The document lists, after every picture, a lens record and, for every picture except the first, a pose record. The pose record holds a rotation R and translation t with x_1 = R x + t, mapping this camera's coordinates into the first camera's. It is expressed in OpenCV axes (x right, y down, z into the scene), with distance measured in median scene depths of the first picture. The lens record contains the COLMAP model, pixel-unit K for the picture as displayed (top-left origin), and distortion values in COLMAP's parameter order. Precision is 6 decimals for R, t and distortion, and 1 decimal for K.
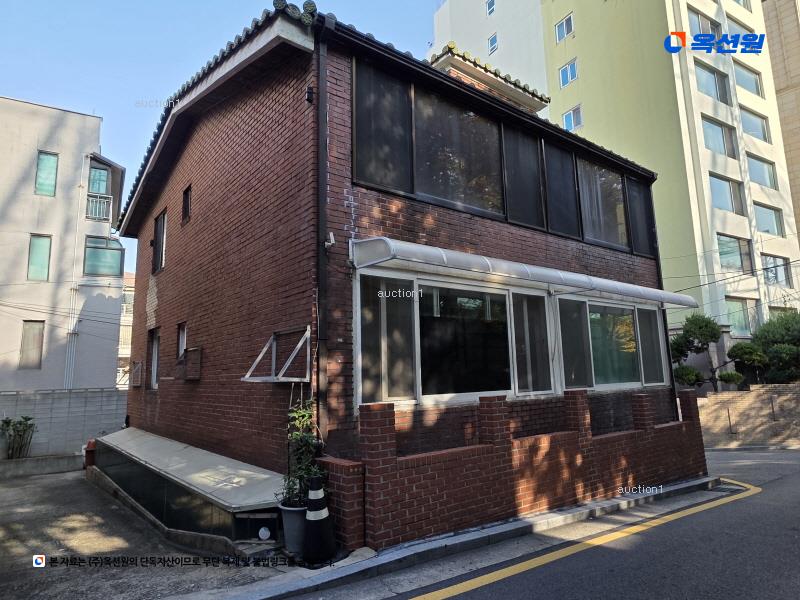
lens RADIAL K [[490.7, 0, 398.7], [0, 490.7, 294.4], [0, 0, 1]] dist [0.006766, -0.003461]
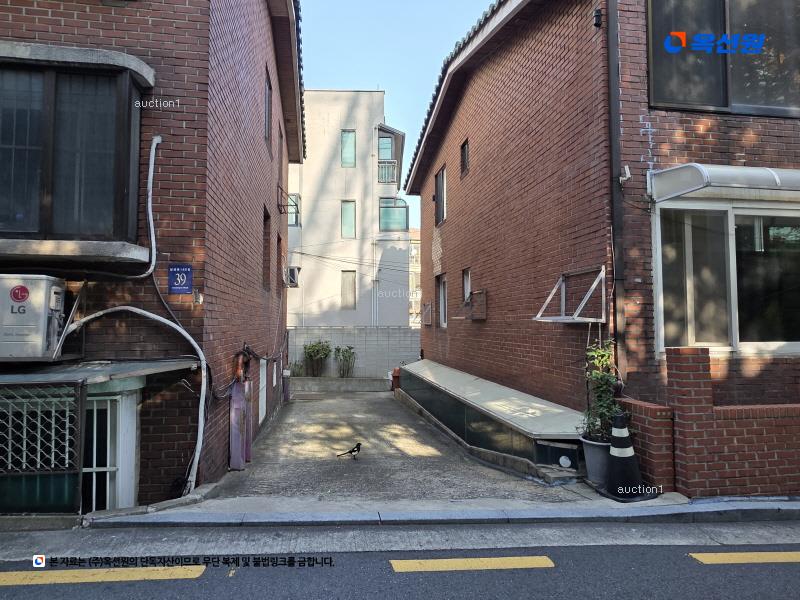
lens RADIAL K [[490.7, 0, 398.7], [0, 490.7, 294.0], [0, 0, 1]] dist [0.006766, -0.003461]
pose [[0.871624, -0.003035, -0.490166, -0.047617], [0.056636, 0.993907, 0.094556, 0.003128], [0.486893, -0.110178, 0.866485, -0.042616]]
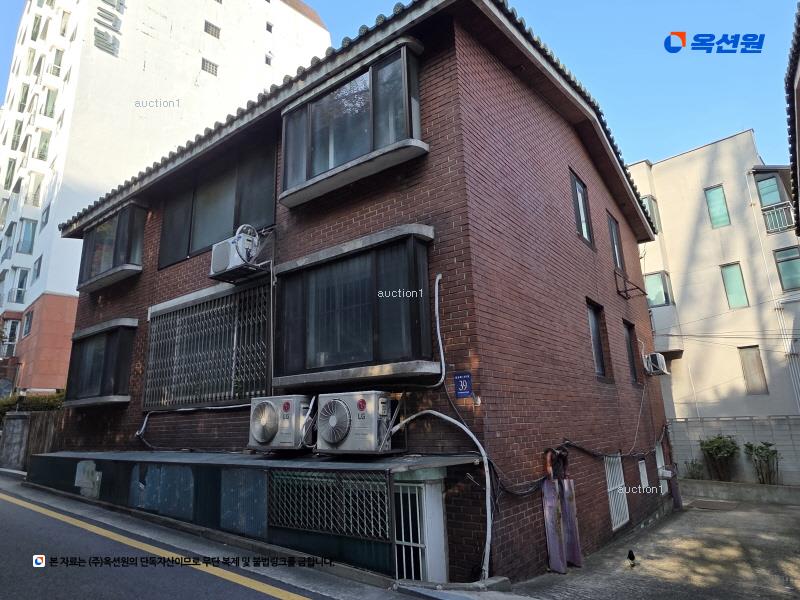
lens RADIAL K [[490.7, 0, 401.0], [0, 490.7, 295.6], [0, 0, 1]] dist [0.006766, -0.003461]
pose [[0.249022, -0.223205, -0.942426, 0.132350], [0.179278, 0.966887, -0.181627, 0.015887], [0.951760, -0.123727, 0.280792, 0.093619]]
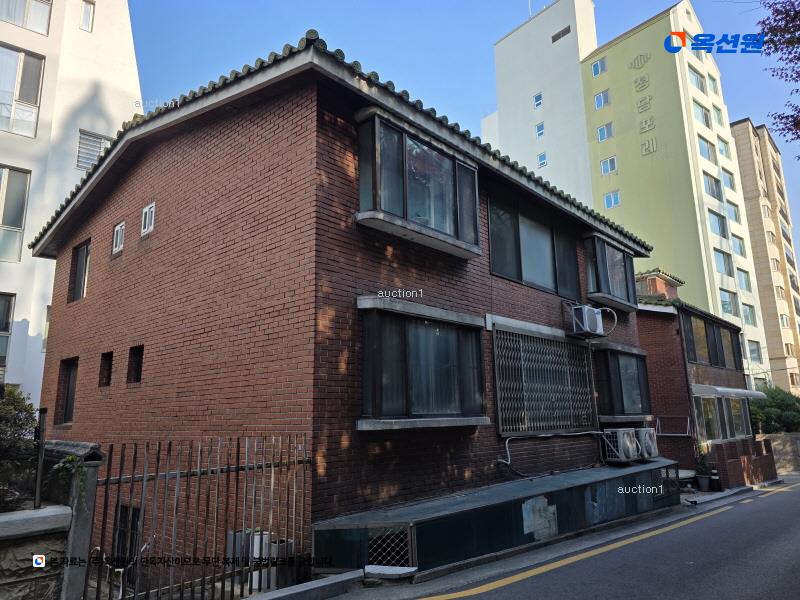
lens RADIAL K [[541.3, 0, 396.6], [0, 541.3, 299.7], [0, 0, 1]] dist [0.039024, -0.019835]
pose [[0.987312, 0.040248, 0.153608, -1.965578], [-0.032121, 0.997968, -0.055027, -0.317299], [-0.155511, 0.049394, 0.986598, -1.595654]]
